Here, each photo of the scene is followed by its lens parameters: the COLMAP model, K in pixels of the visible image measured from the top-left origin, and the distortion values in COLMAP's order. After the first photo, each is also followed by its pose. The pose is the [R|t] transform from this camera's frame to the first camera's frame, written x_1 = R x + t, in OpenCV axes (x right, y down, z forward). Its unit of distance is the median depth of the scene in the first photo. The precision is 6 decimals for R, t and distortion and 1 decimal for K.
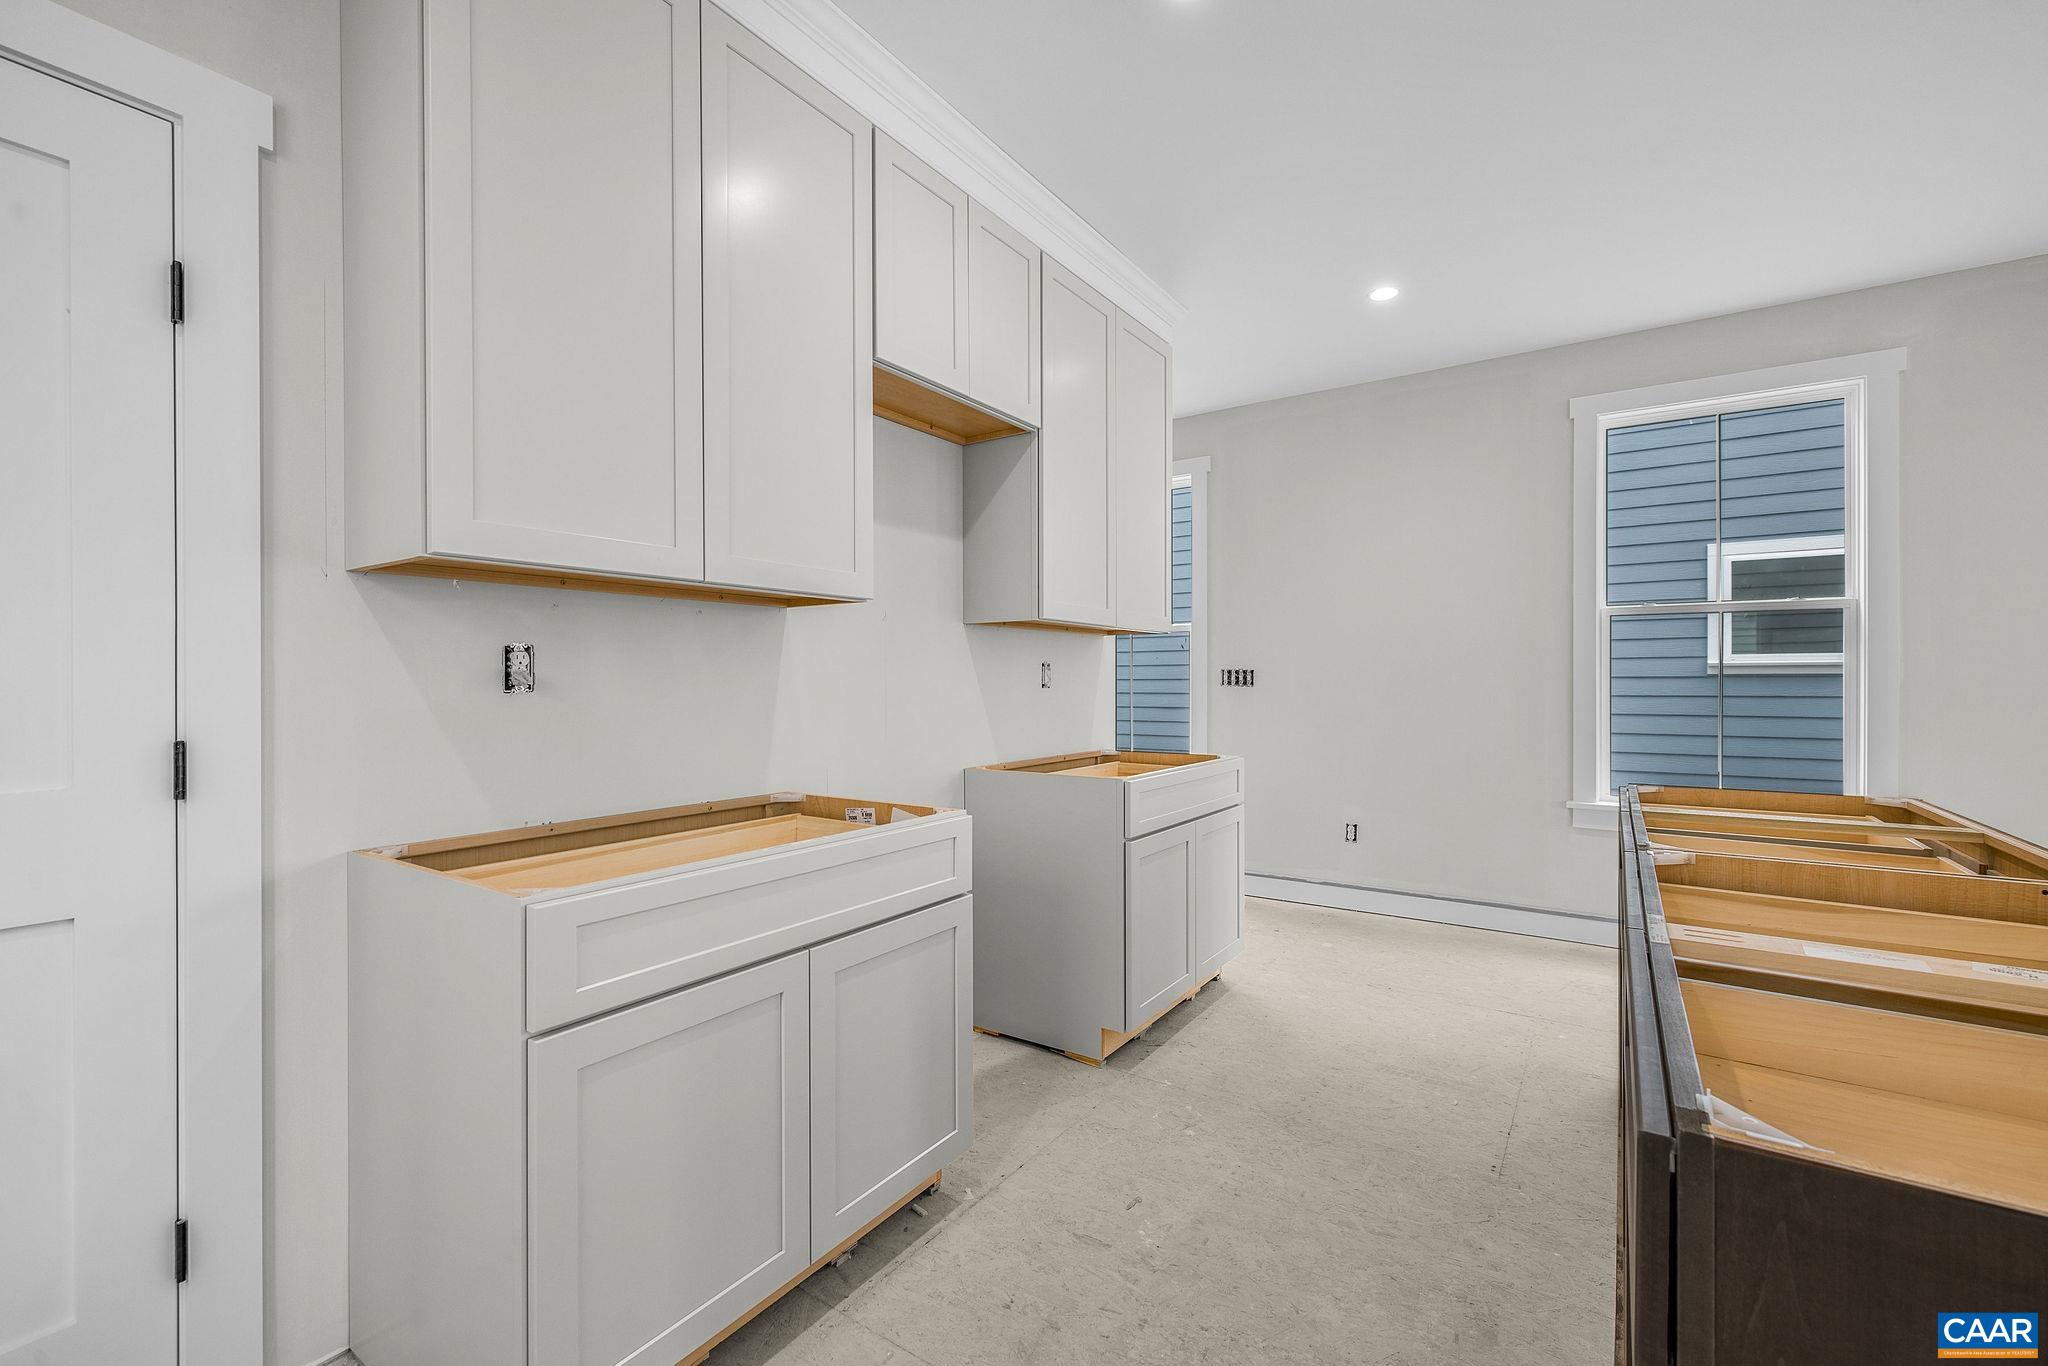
lens RADIAL K [[869.9, 0, 1023.6], [0, 869.9, 678.1], [0, 0, 1]] dist [0.000729, 0.000023]
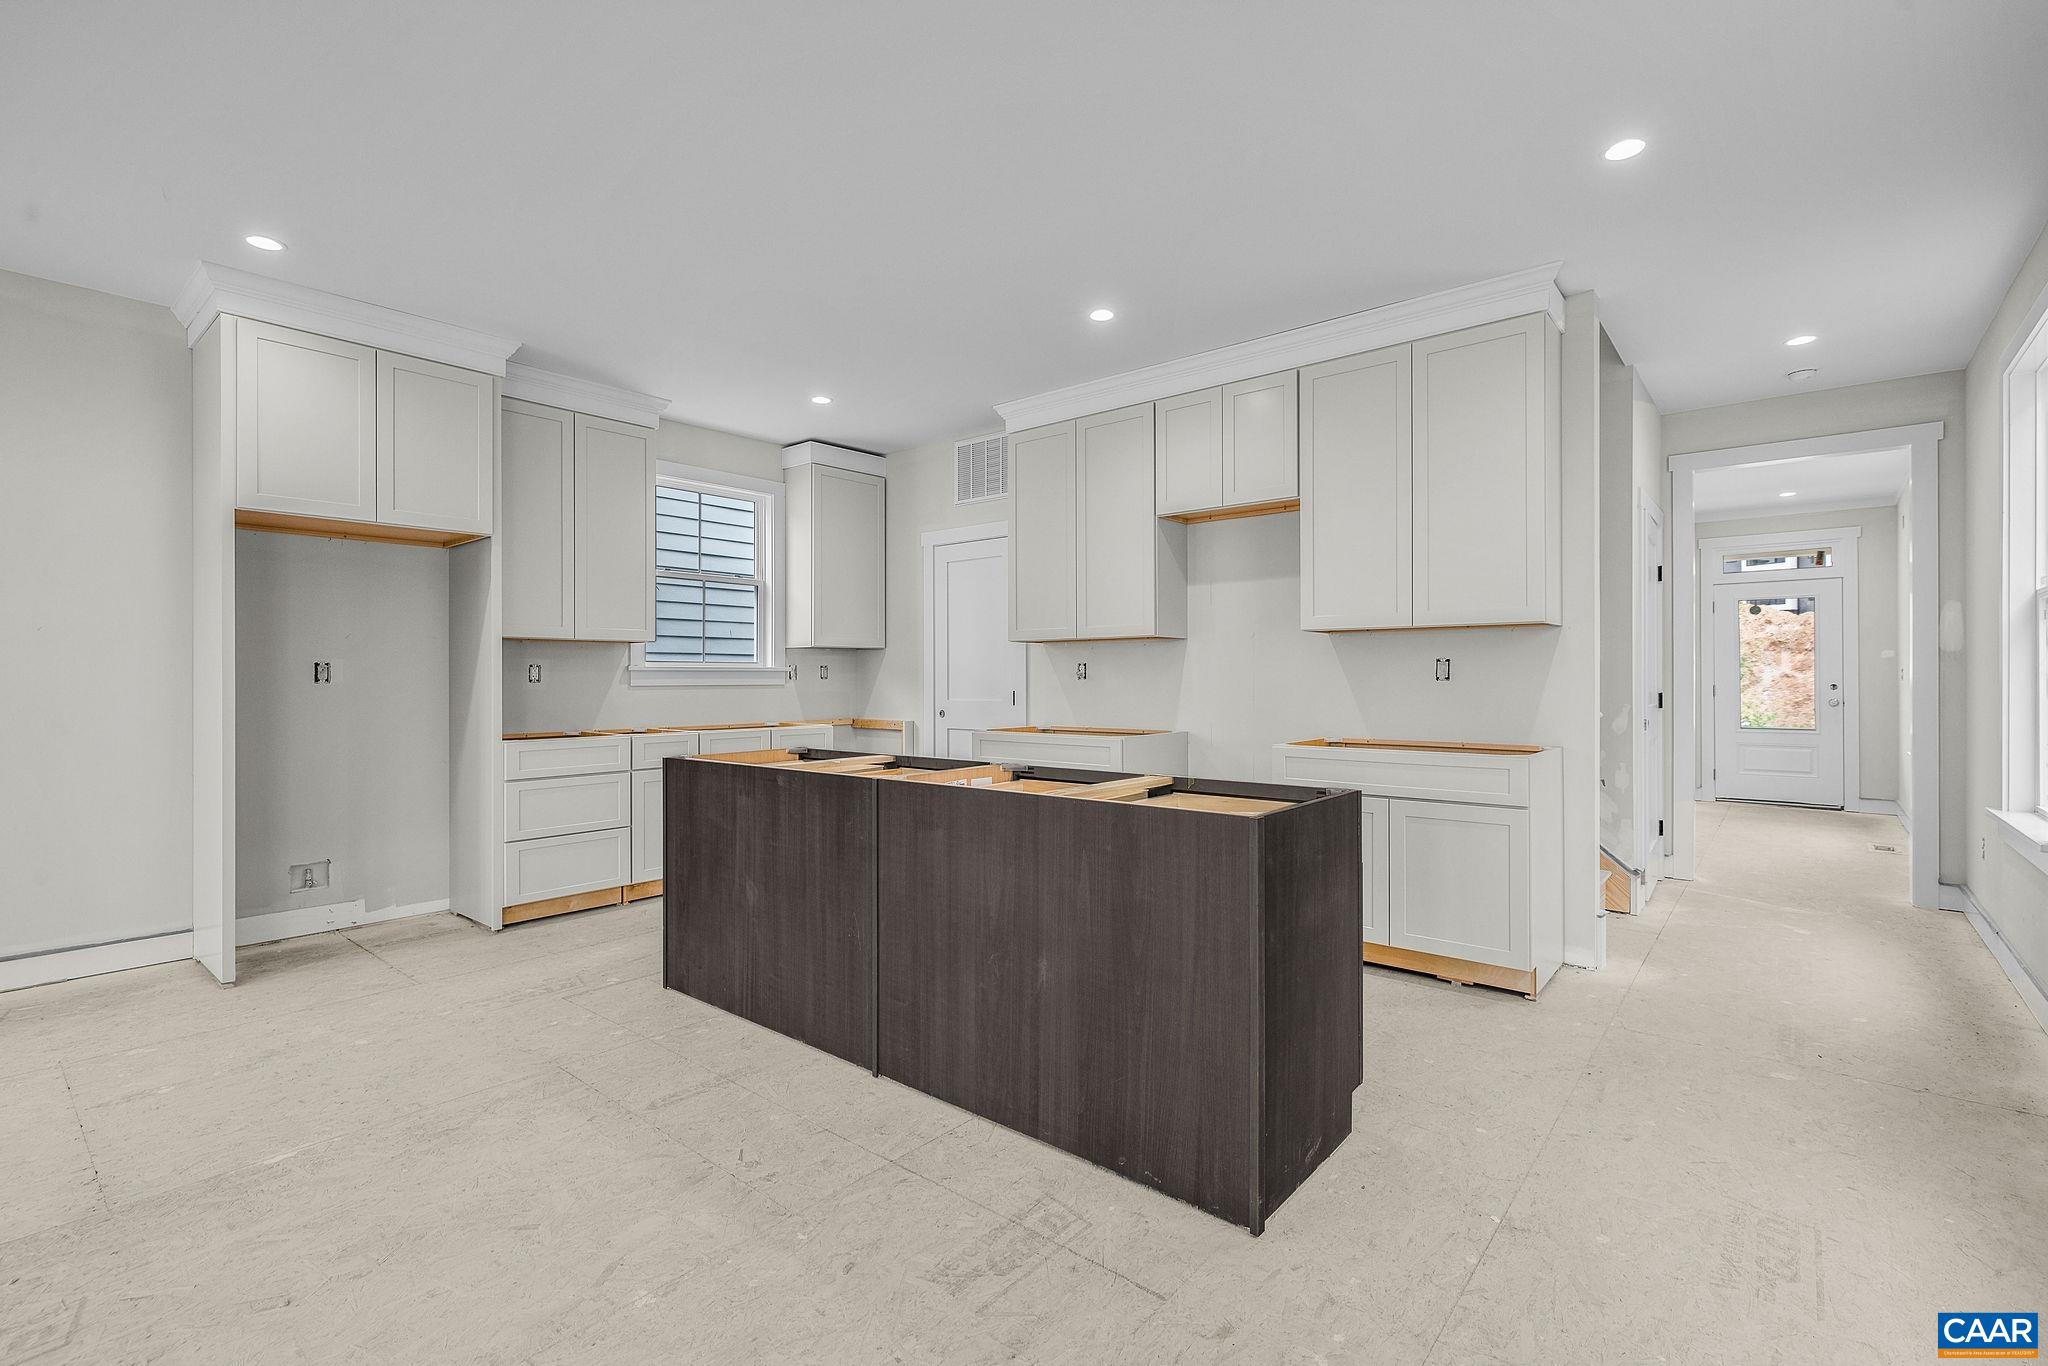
lens RADIAL K [[904.7, 0, 1053.9], [0, 904.7, 671.1], [0, 0, 1]] dist [0.003758, 0.001088]
pose [[-0.083778, -0.005622, -0.996469, 1.587927], [0.005364, 0.999967, -0.006093, 0.004276], [0.996470, -0.005856, -0.083745, 0.769472]]
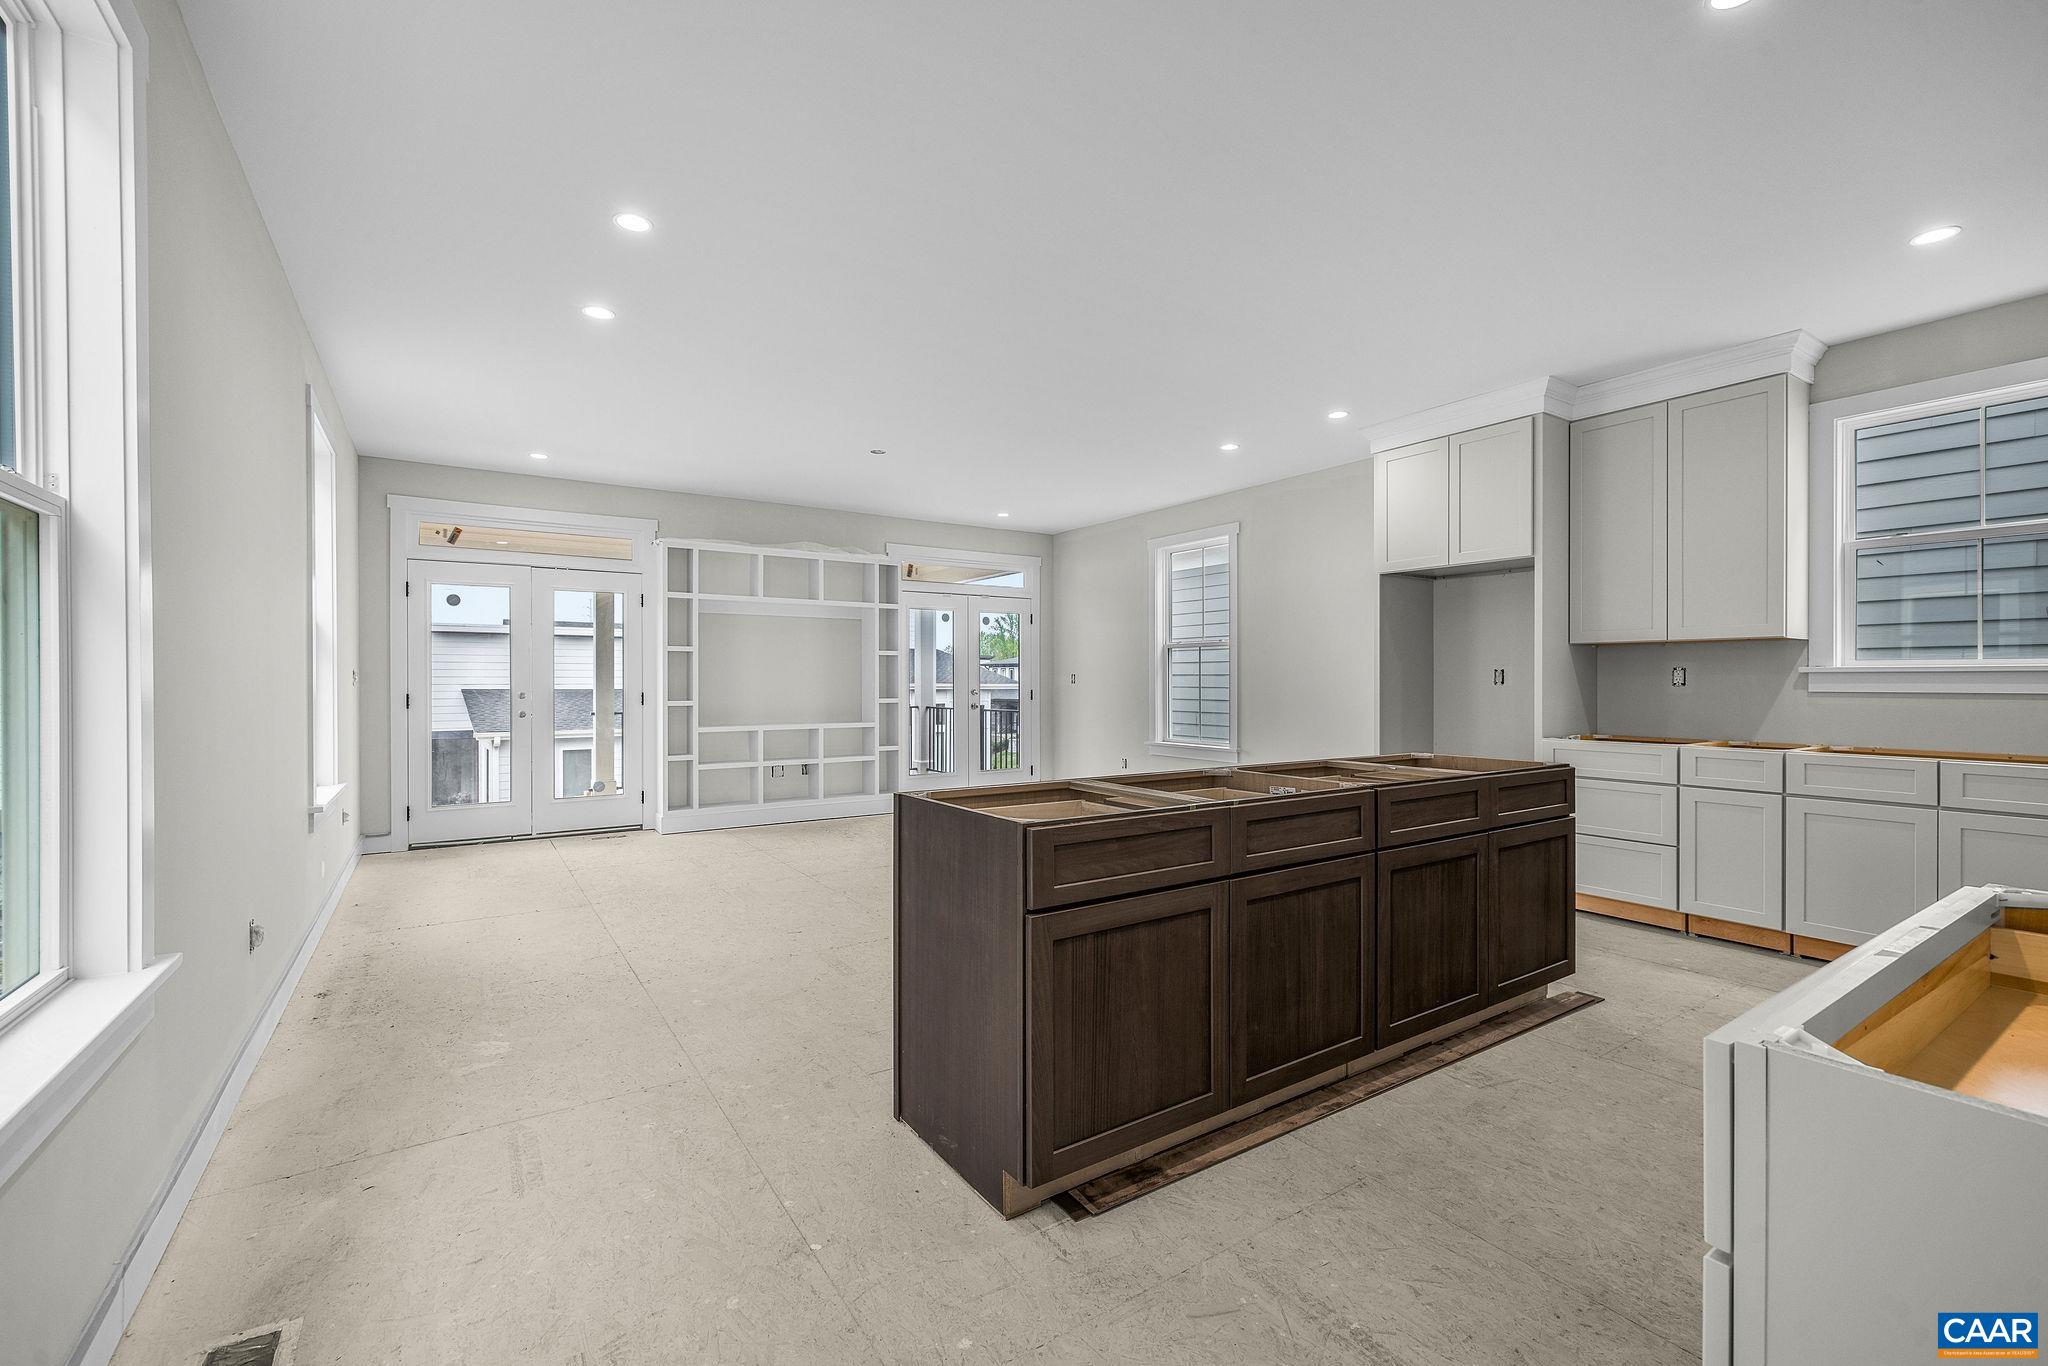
lens RADIAL K [[869.9, 0, 1018.4], [0, 869.9, 685.5], [0, 0, 1]] dist [0.000729, 0.000023]
pose [[-0.926746, -0.001568, 0.375686, 0.424672], [-0.000136, 0.999993, 0.003837, 0.003460], [-0.375689, 0.003504, -0.926739, 1.629179]]
